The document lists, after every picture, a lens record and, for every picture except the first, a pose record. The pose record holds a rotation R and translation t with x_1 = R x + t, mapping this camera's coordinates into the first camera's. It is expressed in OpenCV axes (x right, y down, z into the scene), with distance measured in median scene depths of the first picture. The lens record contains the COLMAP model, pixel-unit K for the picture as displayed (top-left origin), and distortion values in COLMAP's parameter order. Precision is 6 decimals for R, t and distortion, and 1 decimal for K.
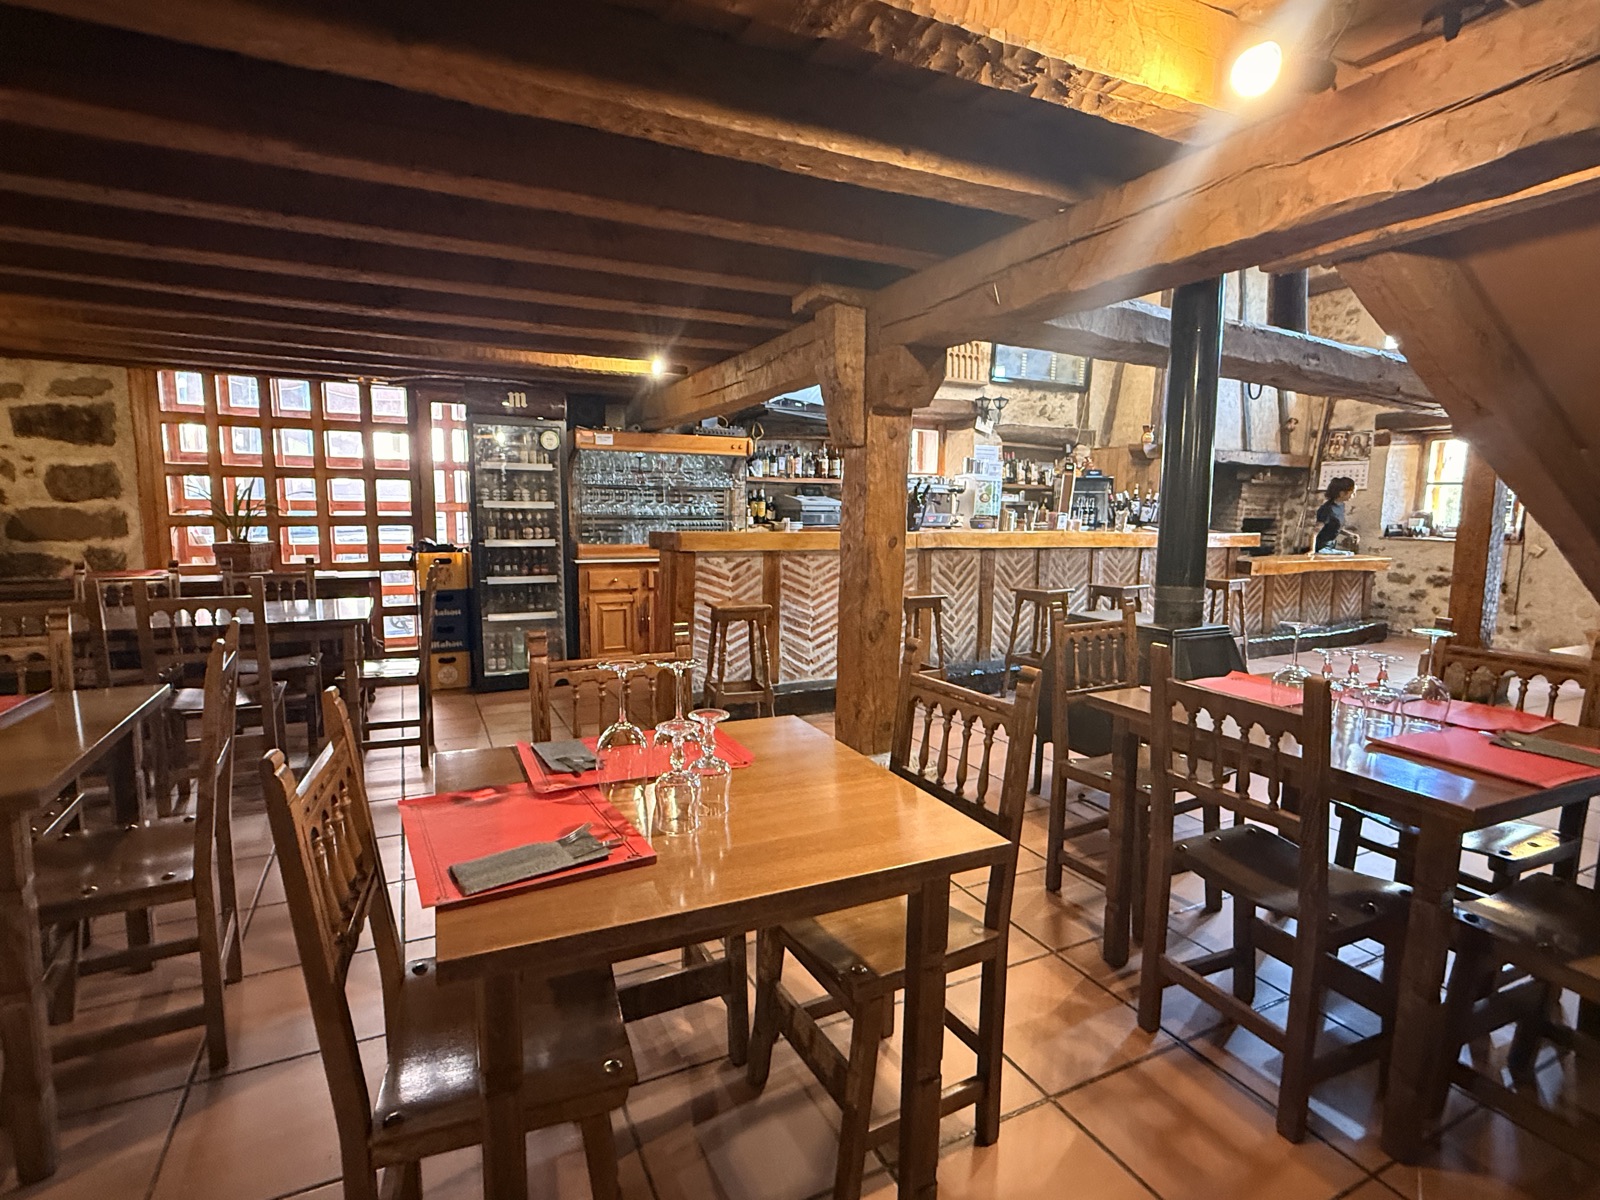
lens RADIAL K [[787.7, 0, 797.7], [0, 787.7, 602.8], [0, 0, 1]] dist [-0.000385, 0.000163]
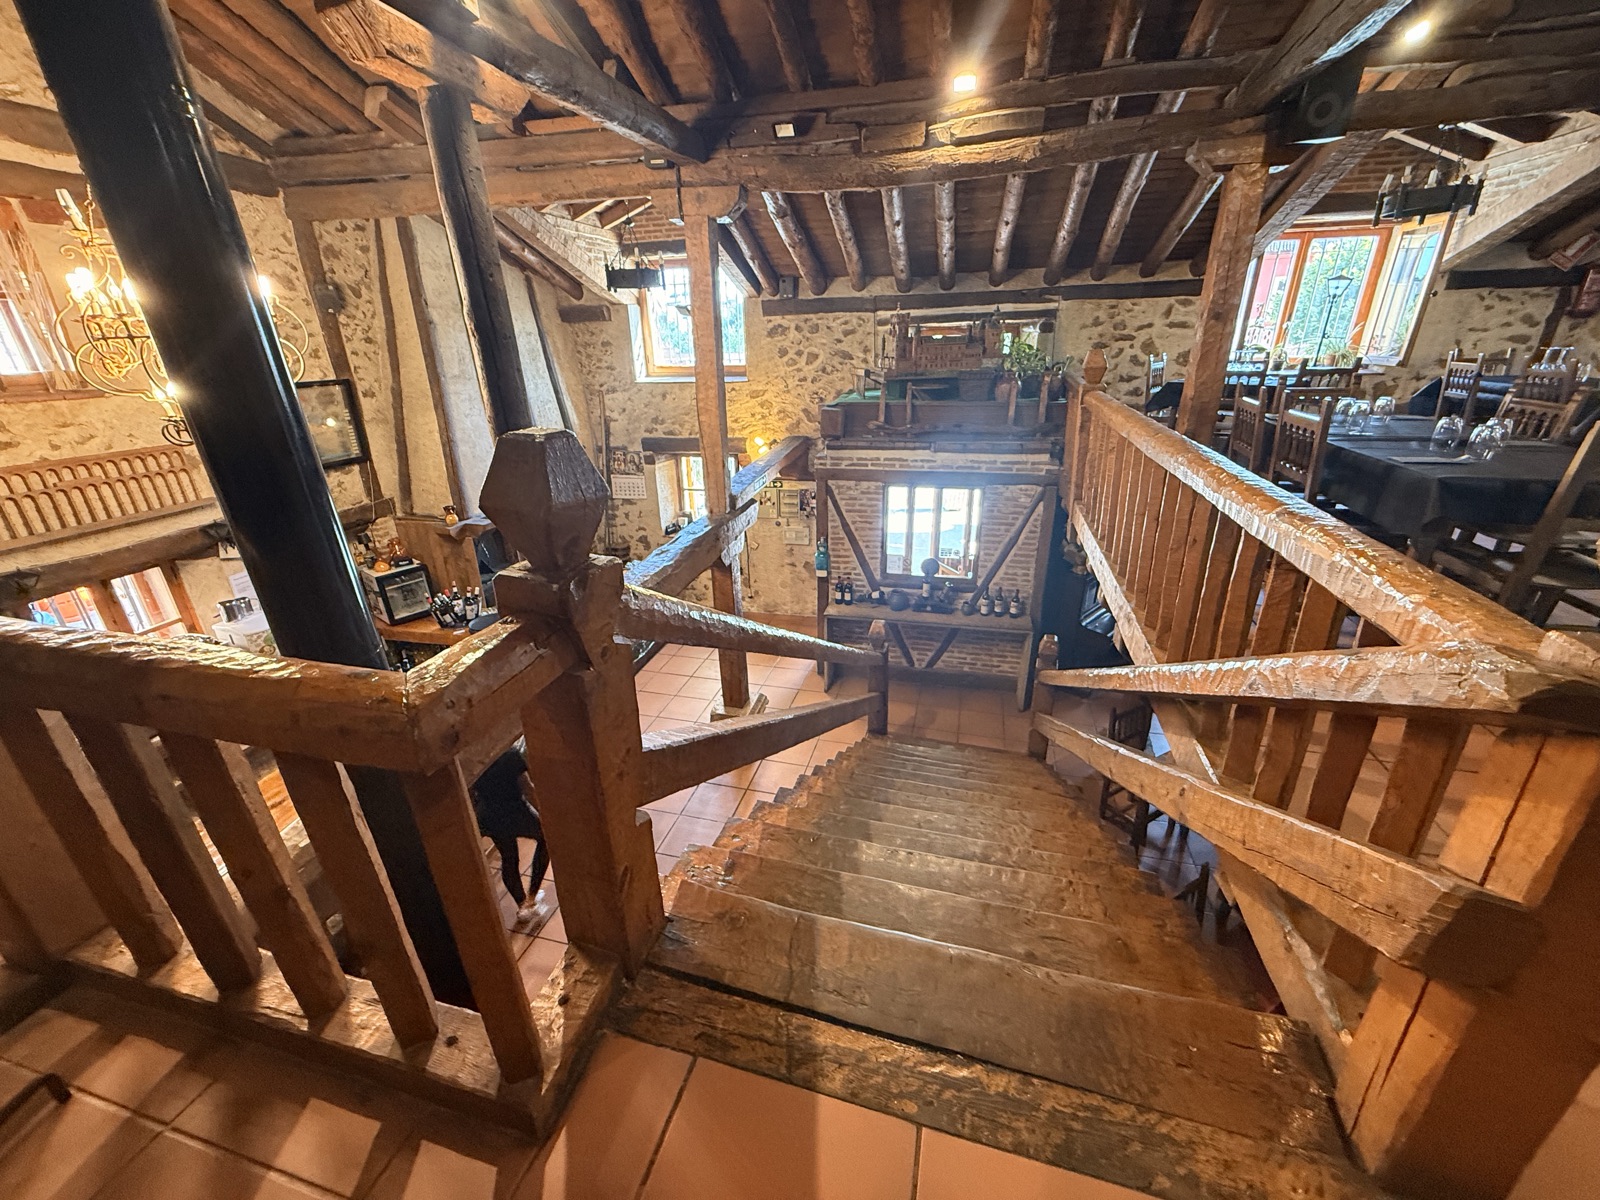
lens RADIAL K [[637.4, 0, 795.4], [0, 637.4, 600.9], [0, 0, 1]] dist [0.000188, 0.000032]
pose [[0.665633, -0.314691, 0.676684, 0.149377], [0.123643, 0.940717, 0.315856, -0.284352], [-0.735965, -0.126577, 0.665082, 0.140220]]
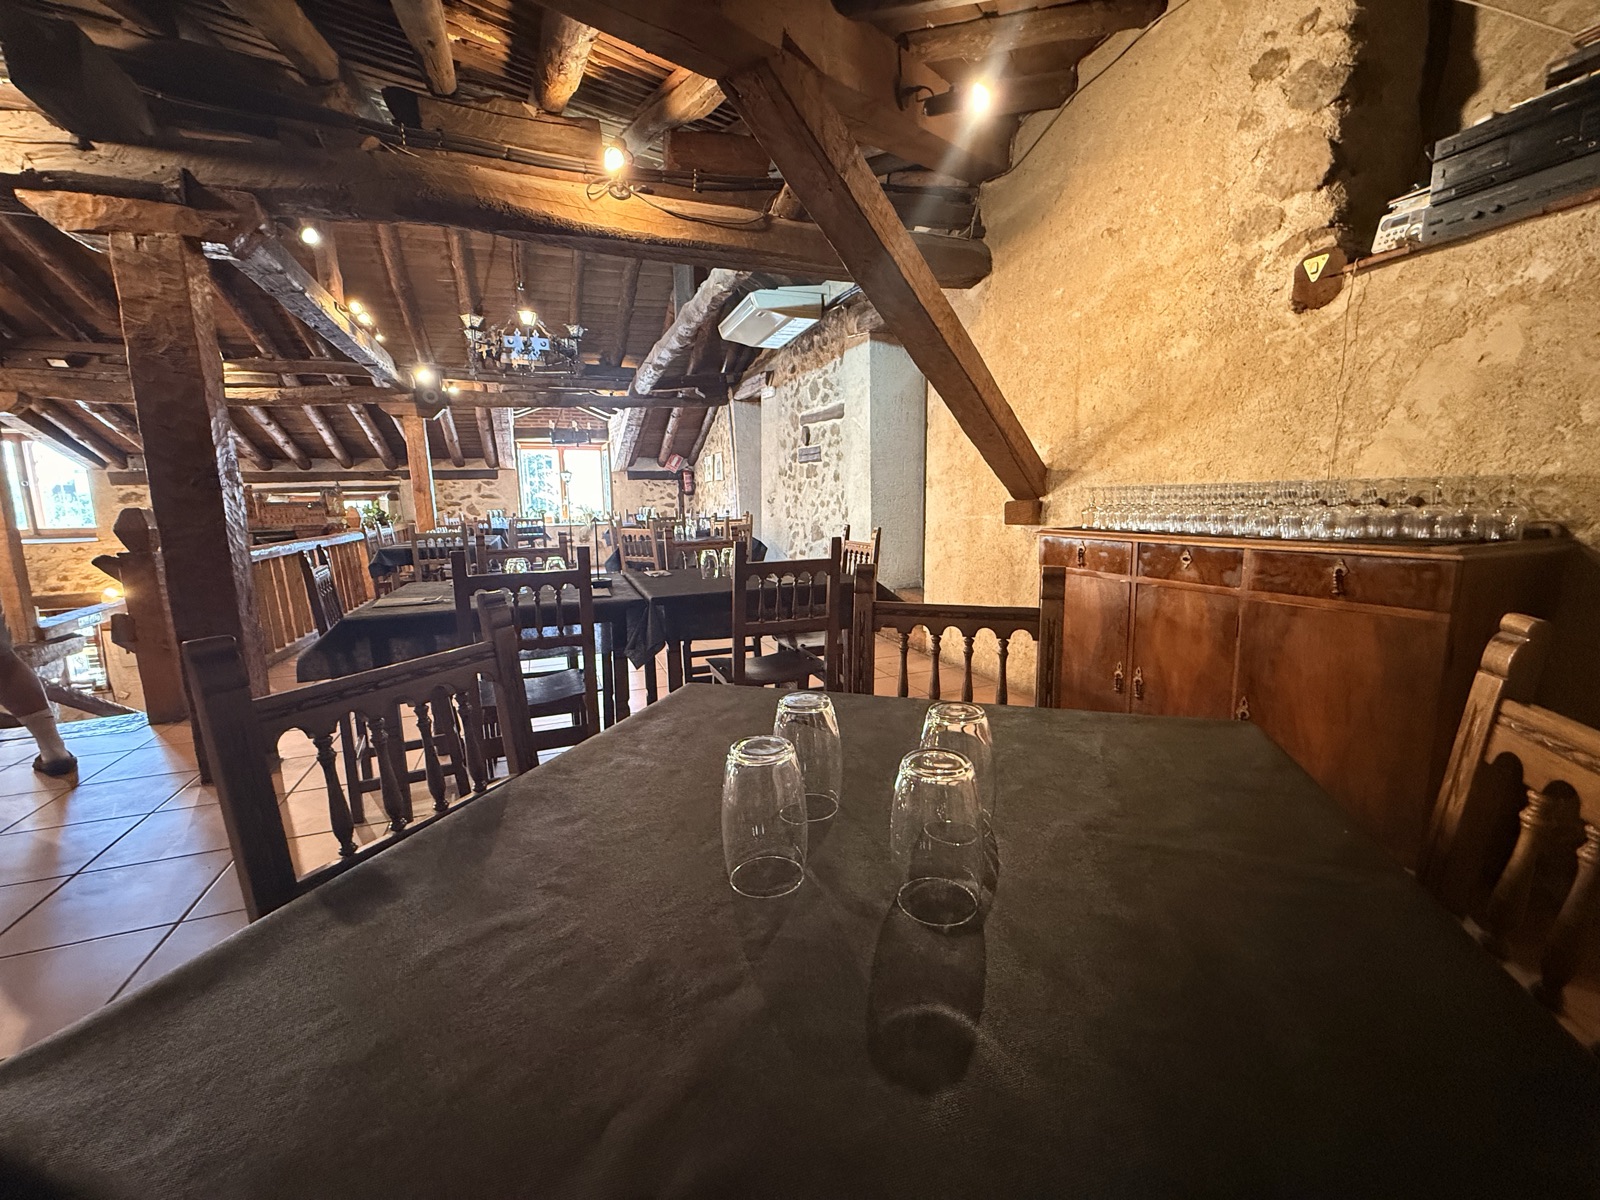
lens RADIAL K [[637.4, 0, 795.9], [0, 637.4, 602.9], [0, 0, 1]] dist [0.000188, 0.000032]
pose [[0.081351, -0.173501, 0.981468, -0.073498], [0.141597, 0.976756, 0.160931, -0.212958], [-0.986576, 0.125881, 0.104027, -0.315167]]
